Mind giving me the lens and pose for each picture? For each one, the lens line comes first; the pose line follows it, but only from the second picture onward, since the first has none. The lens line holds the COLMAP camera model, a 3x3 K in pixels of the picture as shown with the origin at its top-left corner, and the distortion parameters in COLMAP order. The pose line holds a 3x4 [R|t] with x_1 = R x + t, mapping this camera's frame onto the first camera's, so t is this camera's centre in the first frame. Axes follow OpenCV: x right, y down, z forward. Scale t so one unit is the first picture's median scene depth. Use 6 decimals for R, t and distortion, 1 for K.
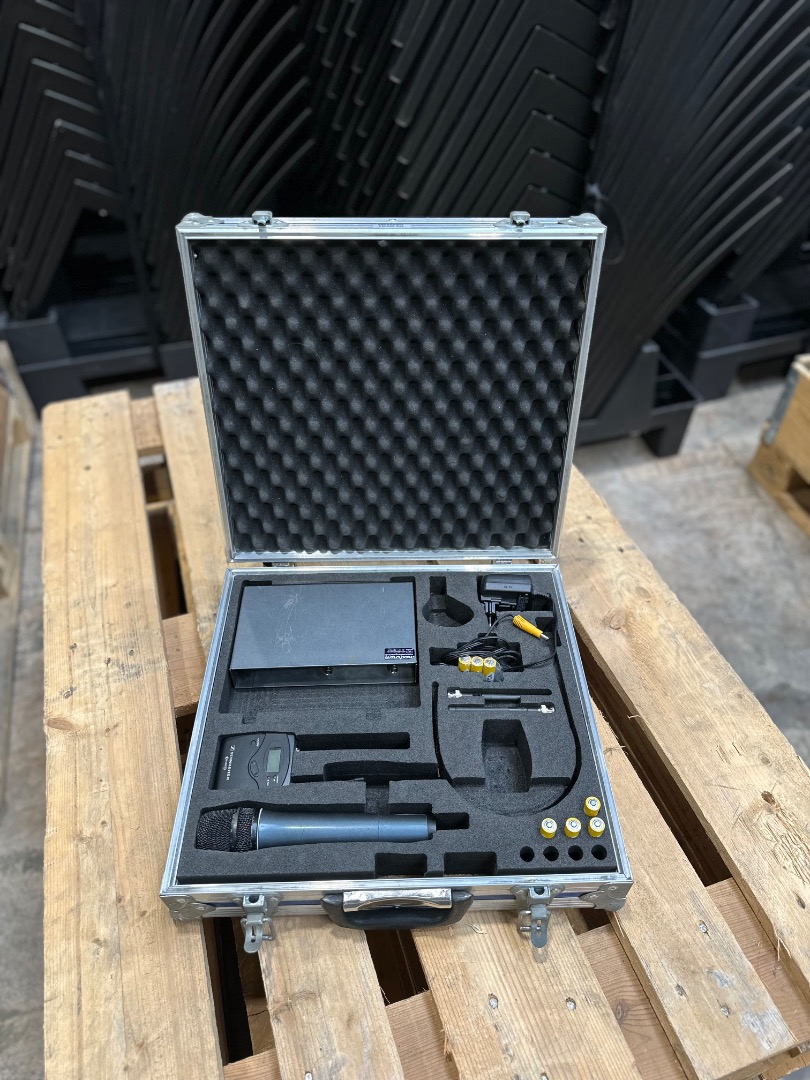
lens RADIAL K [[767.4, 0, 404.7], [0, 767.4, 535.9], [0, 0, 1]] dist [0.021300, -0.034004]
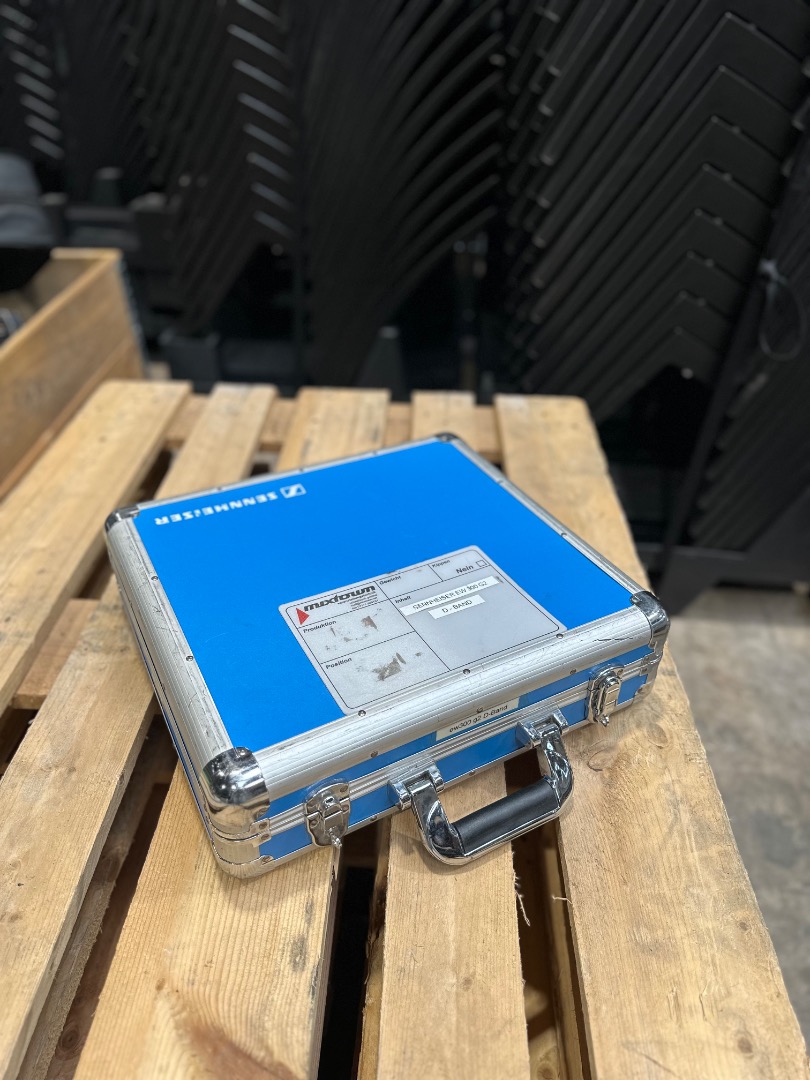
lens RADIAL K [[767.4, 0, 407.2], [0, 767.4, 538.7], [0, 0, 1]] dist [0.021300, -0.034004]
pose [[0.937794, 0.225784, -0.263751, 0.270351], [-0.264433, 0.956760, -0.121186, 0.055351], [0.224984, 0.183392, 0.956948, 0.282880]]
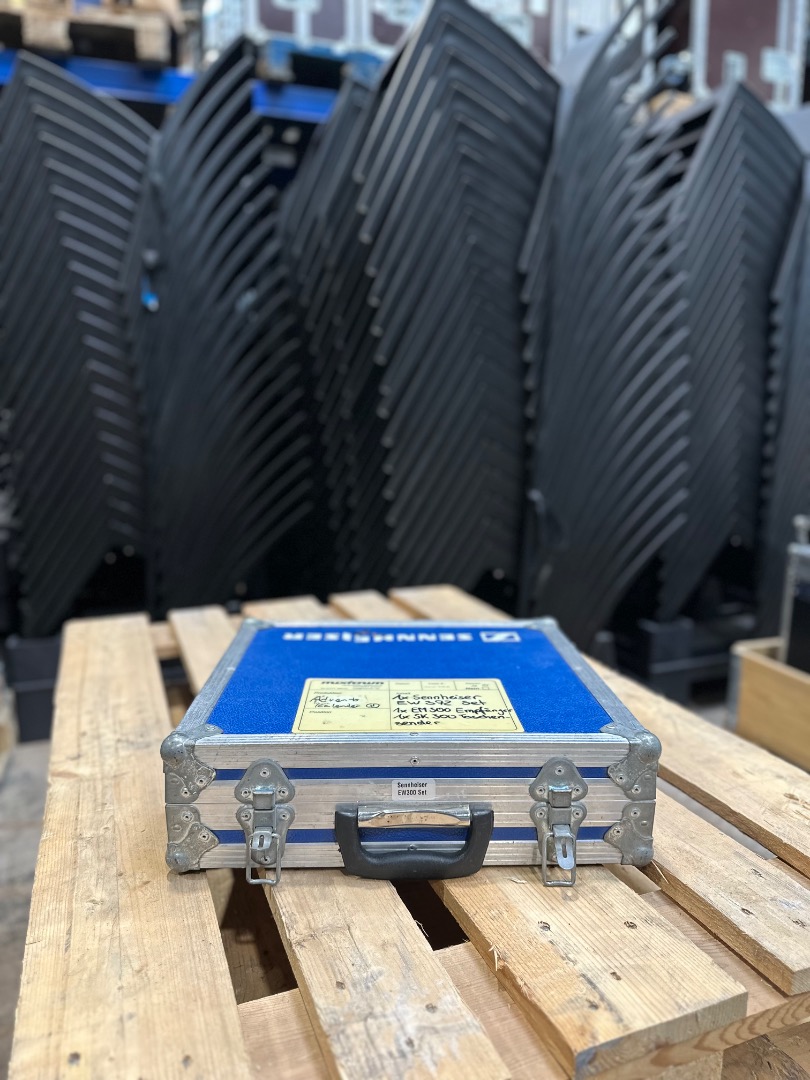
lens RADIAL K [[767.4, 0, 406.0], [0, 767.4, 541.1], [0, 0, 1]] dist [0.021300, -0.034004]
pose [[0.998445, -0.003273, 0.055652, -0.068751], [0.034551, 0.819760, -0.571664, 0.551883], [-0.043751, 0.572698, 0.818598, 0.017406]]
